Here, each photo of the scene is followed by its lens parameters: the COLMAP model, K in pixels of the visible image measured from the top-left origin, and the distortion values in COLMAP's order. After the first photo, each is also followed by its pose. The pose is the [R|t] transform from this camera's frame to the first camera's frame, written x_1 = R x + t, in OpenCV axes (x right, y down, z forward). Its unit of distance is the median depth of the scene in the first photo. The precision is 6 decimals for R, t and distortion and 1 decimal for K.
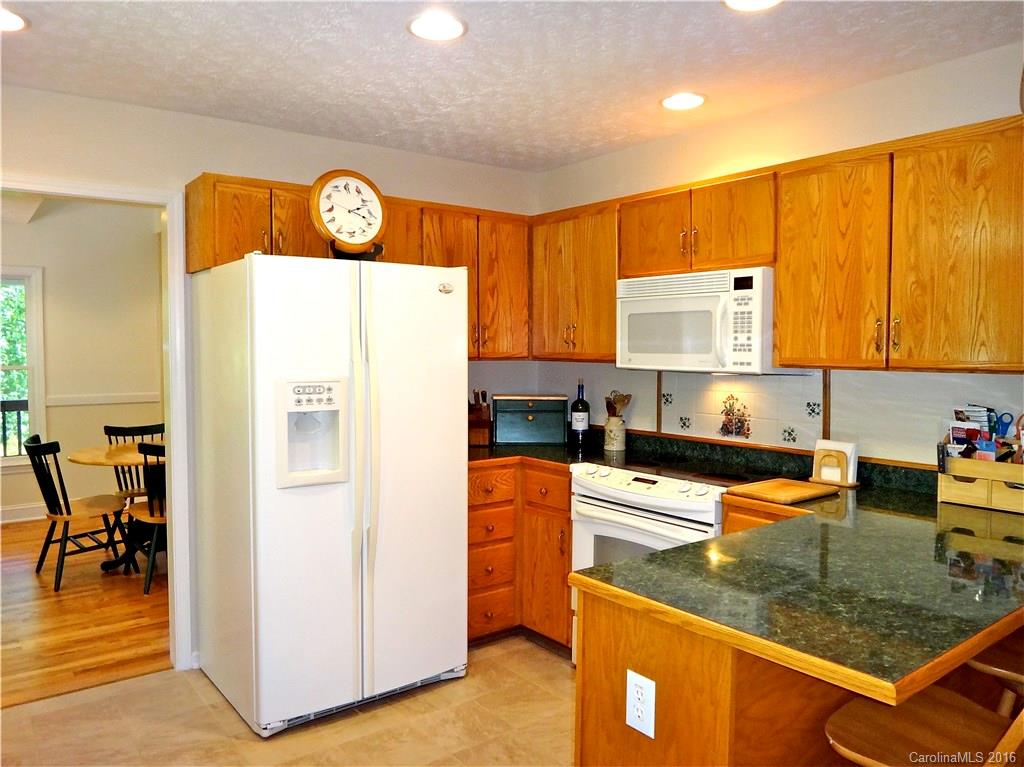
lens RADIAL K [[722.2, 0, 512.0], [0, 722.2, 383.5], [0, 0, 1]] dist [-0.027643, -0.003696]
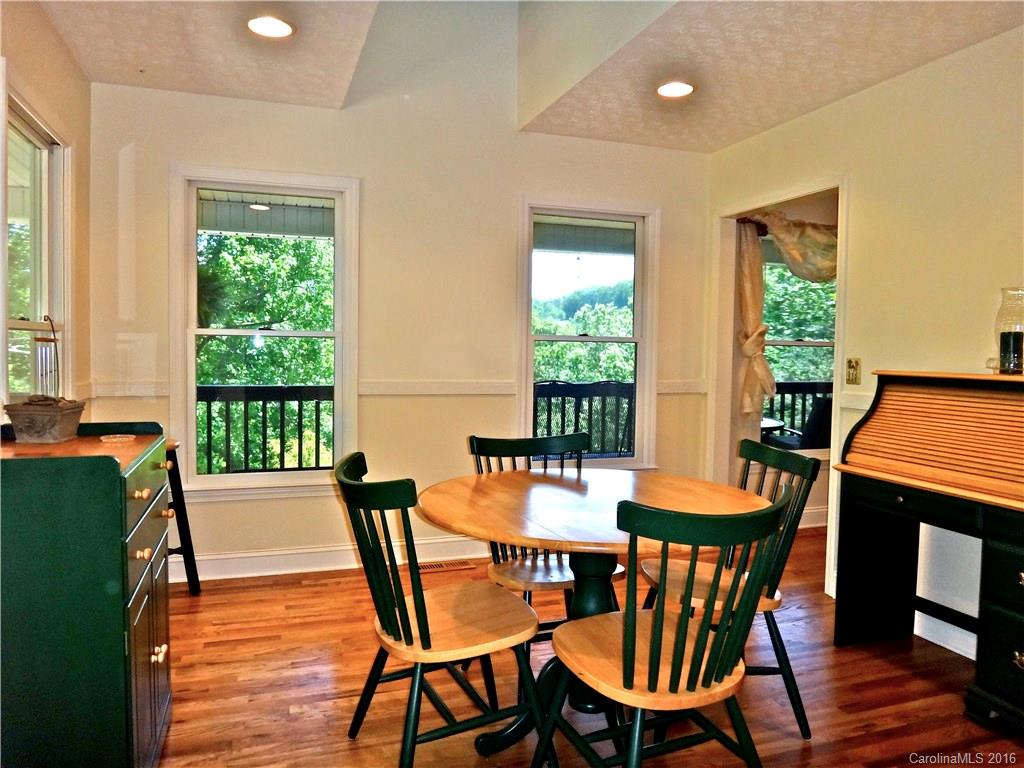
lens RADIAL K [[722.2, 0, 512.0], [0, 722.2, 384.0], [0, 0, 1]] dist [-0.027643, -0.003696]
pose [[0.943476, 0.027006, -0.330340, -0.368712], [-0.027091, 0.999624, 0.004348, 0.018410], [0.330333, 0.004847, 0.943852, 0.516684]]
